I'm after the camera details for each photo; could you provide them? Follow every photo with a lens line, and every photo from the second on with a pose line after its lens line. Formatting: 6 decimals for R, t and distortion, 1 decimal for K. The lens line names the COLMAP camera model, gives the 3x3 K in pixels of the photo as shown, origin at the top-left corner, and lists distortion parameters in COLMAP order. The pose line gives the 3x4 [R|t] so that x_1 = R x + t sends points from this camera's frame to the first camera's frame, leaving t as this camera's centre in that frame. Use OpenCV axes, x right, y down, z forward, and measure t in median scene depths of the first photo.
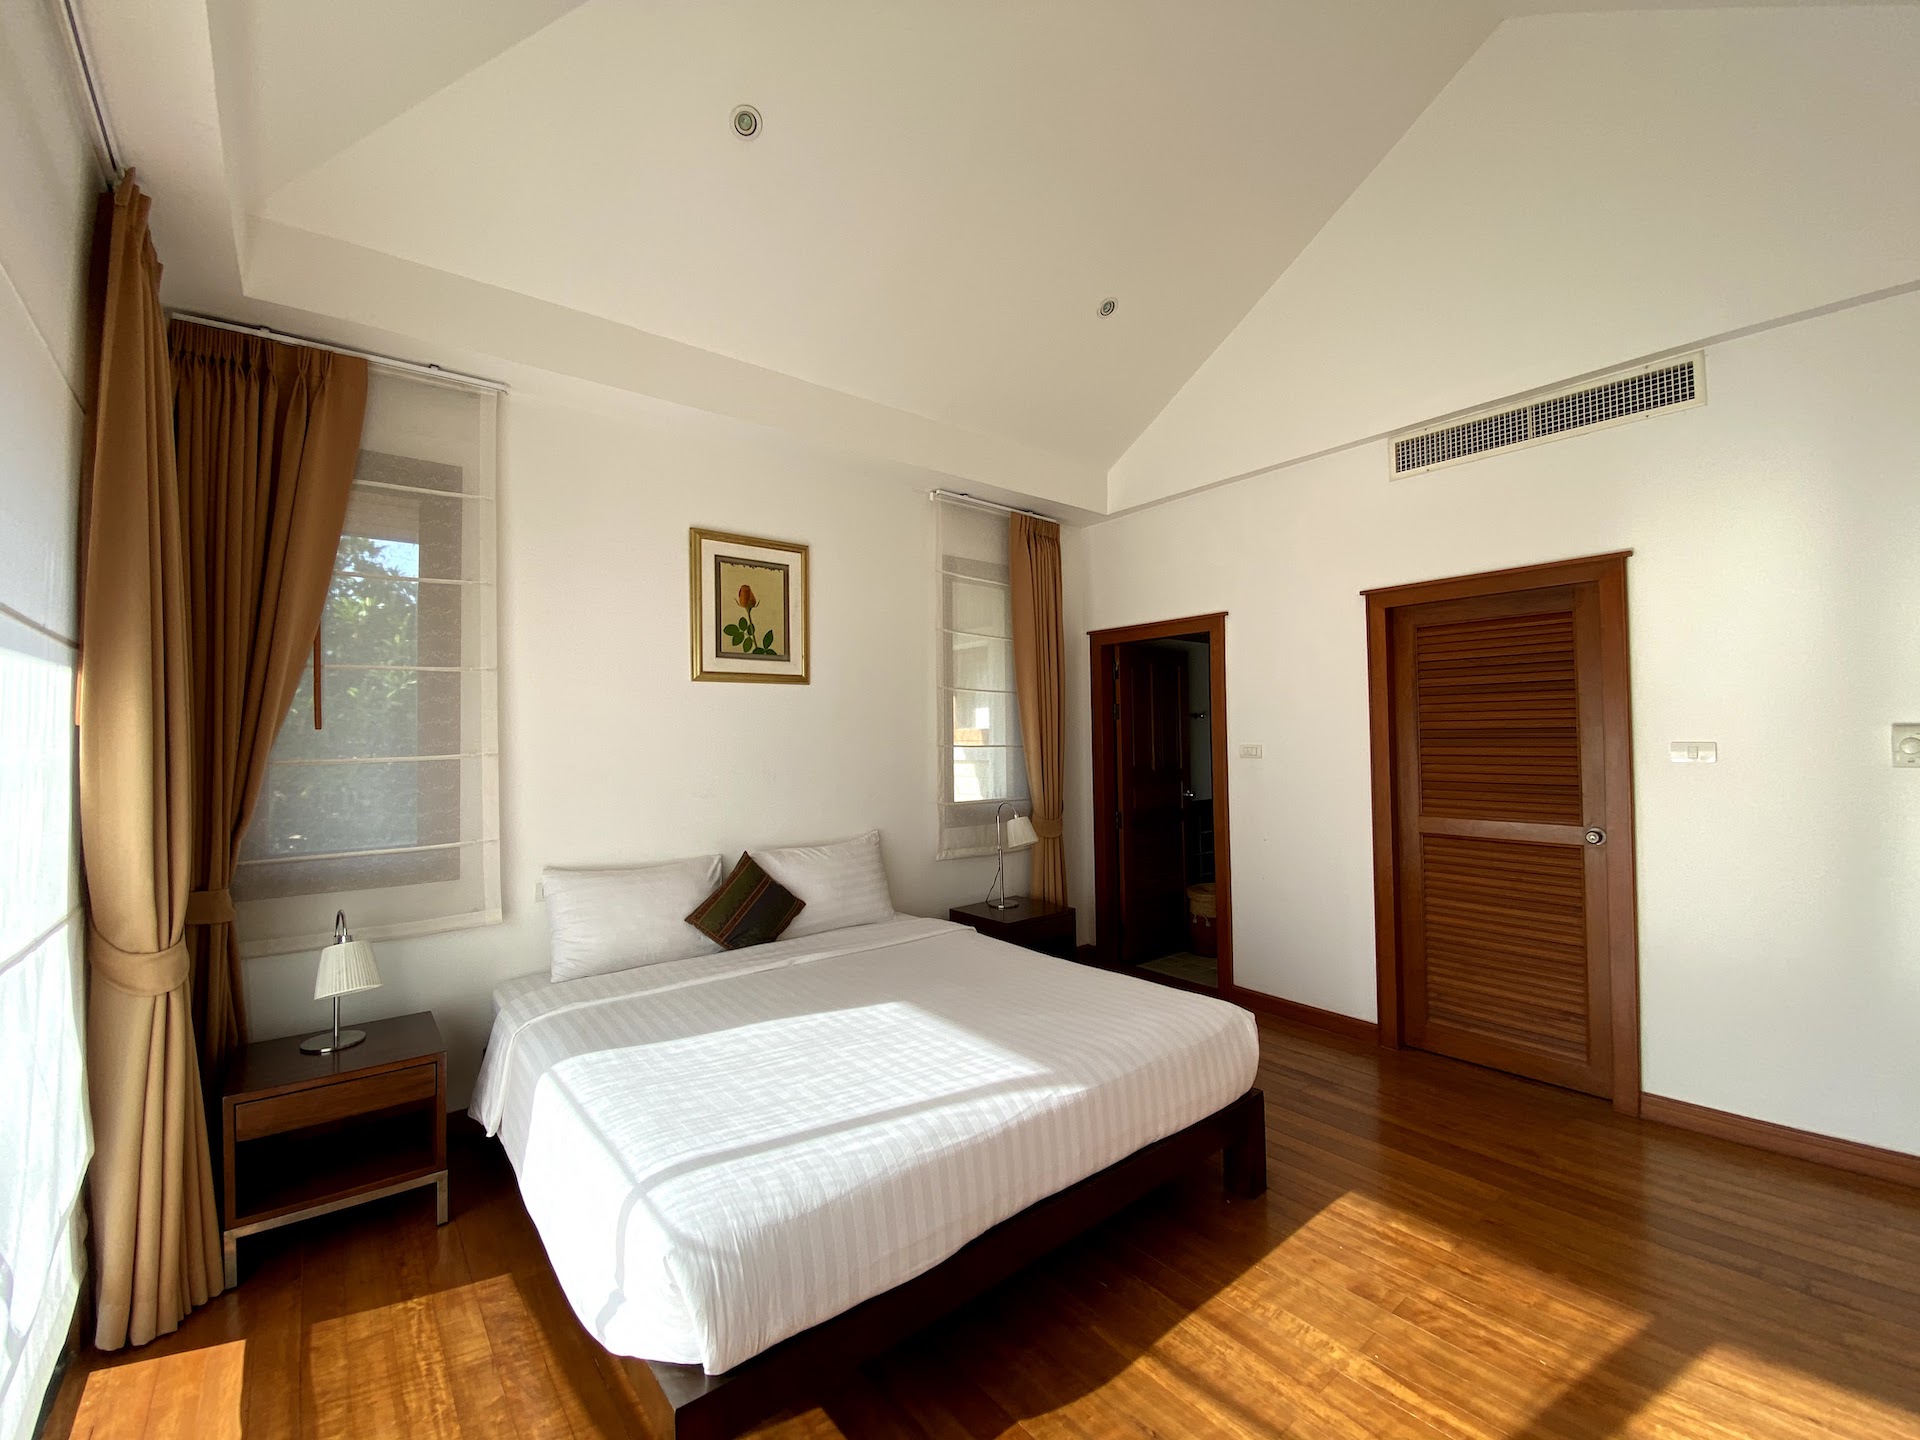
lens RADIAL K [[782.2, 0, 947.1], [0, 782.2, 712.4], [0, 0, 1]] dist [0.022591, -0.019935]
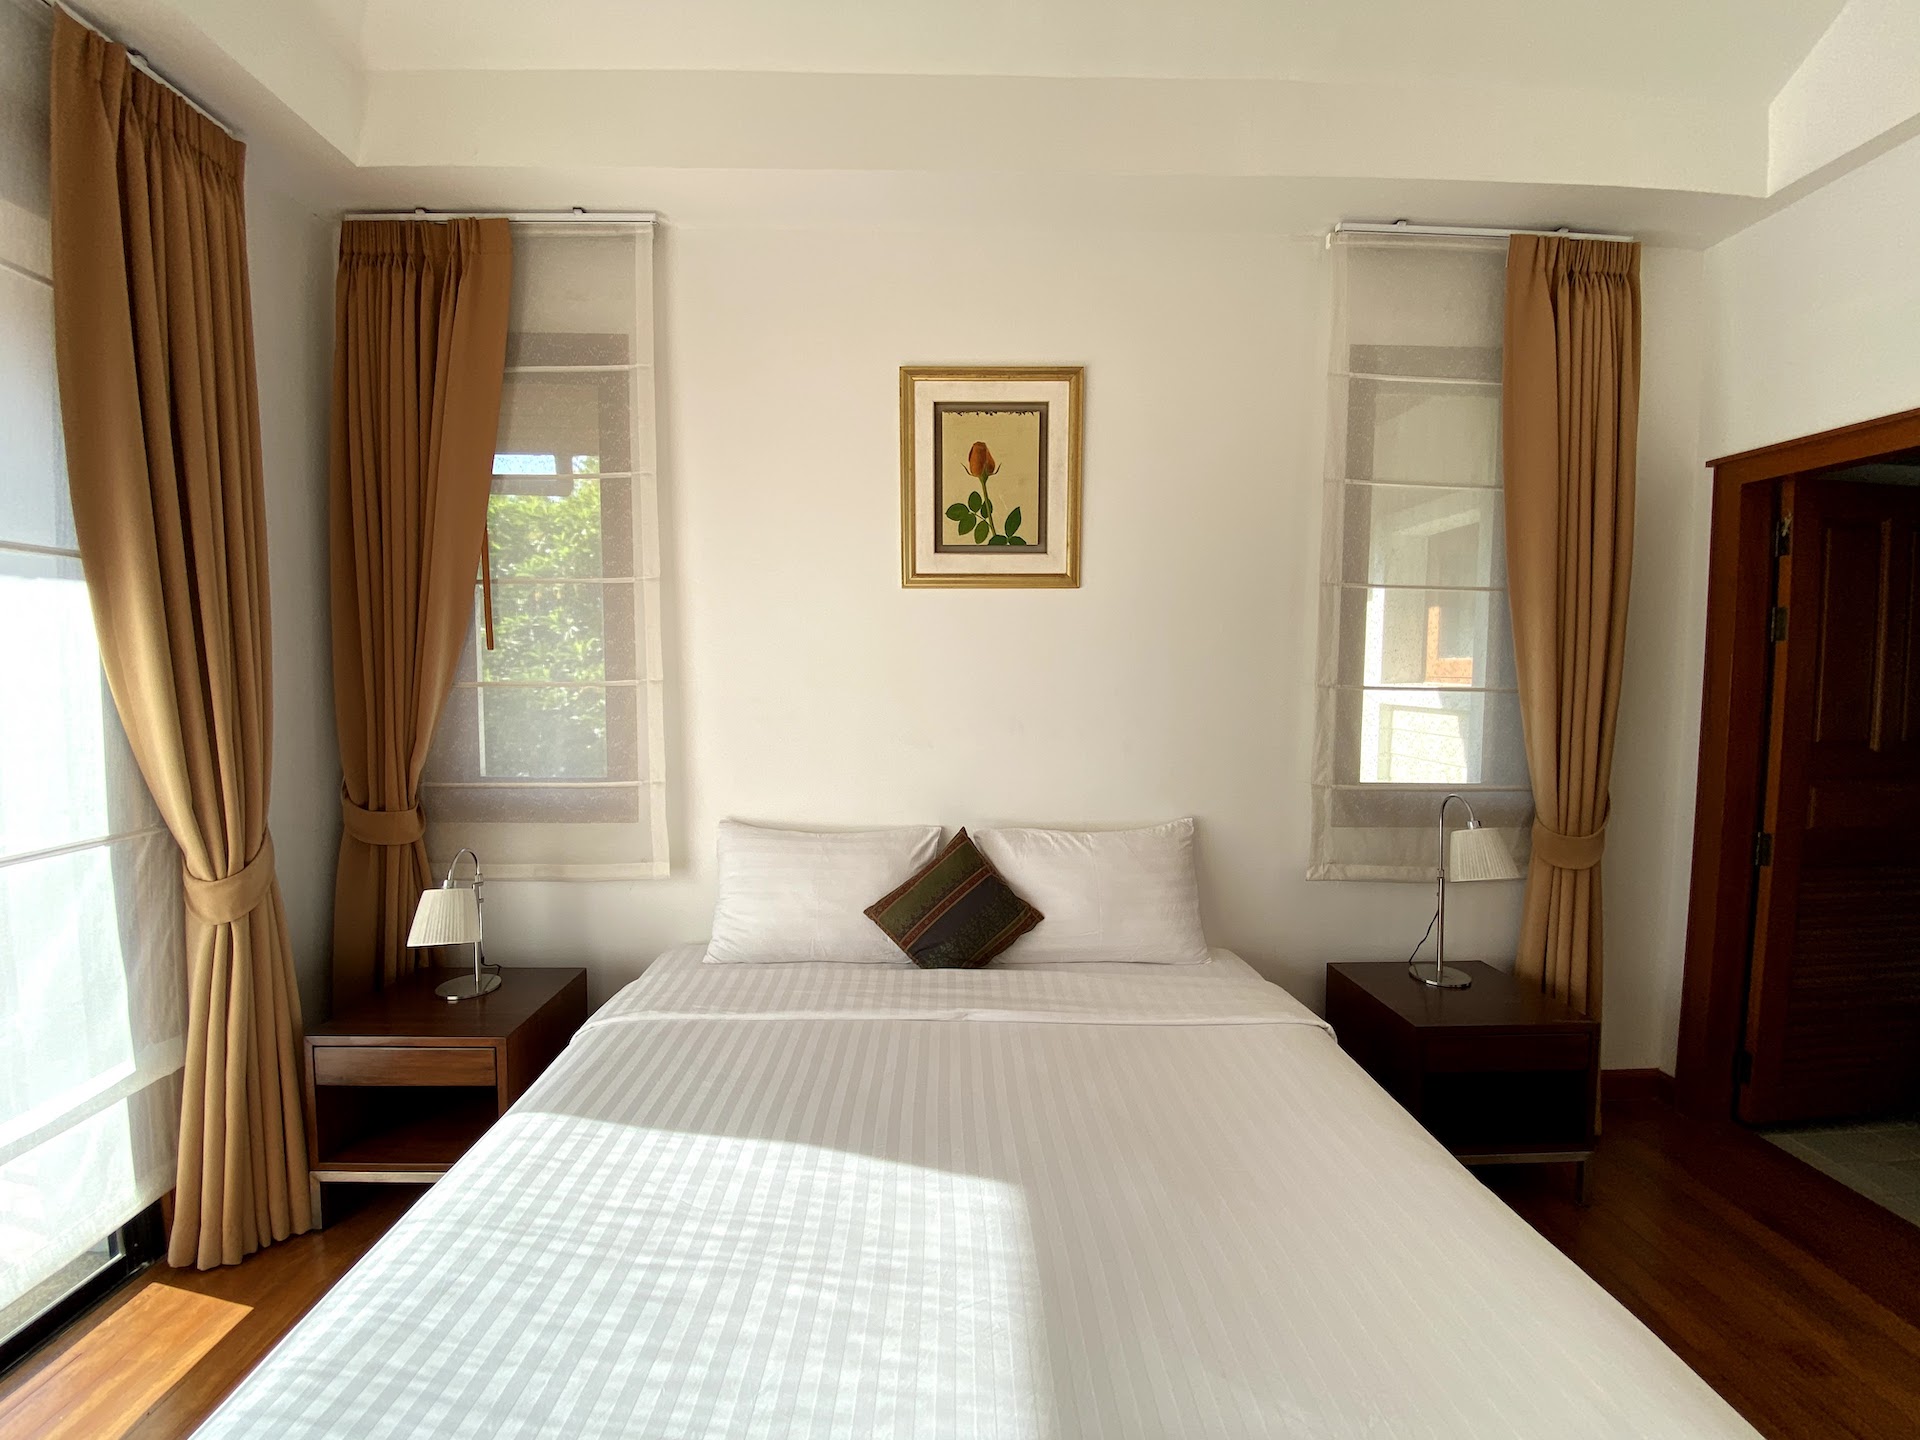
lens RADIAL K [[782.2, 0, 954.4], [0, 782.2, 720.0], [0, 0, 1]] dist [0.022591, -0.019935]
pose [[0.794943, 0.055412, -0.604149, 0.151683], [0.003850, 0.995339, 0.096358, 0.011667], [0.606672, -0.078925, 0.791024, 0.437843]]
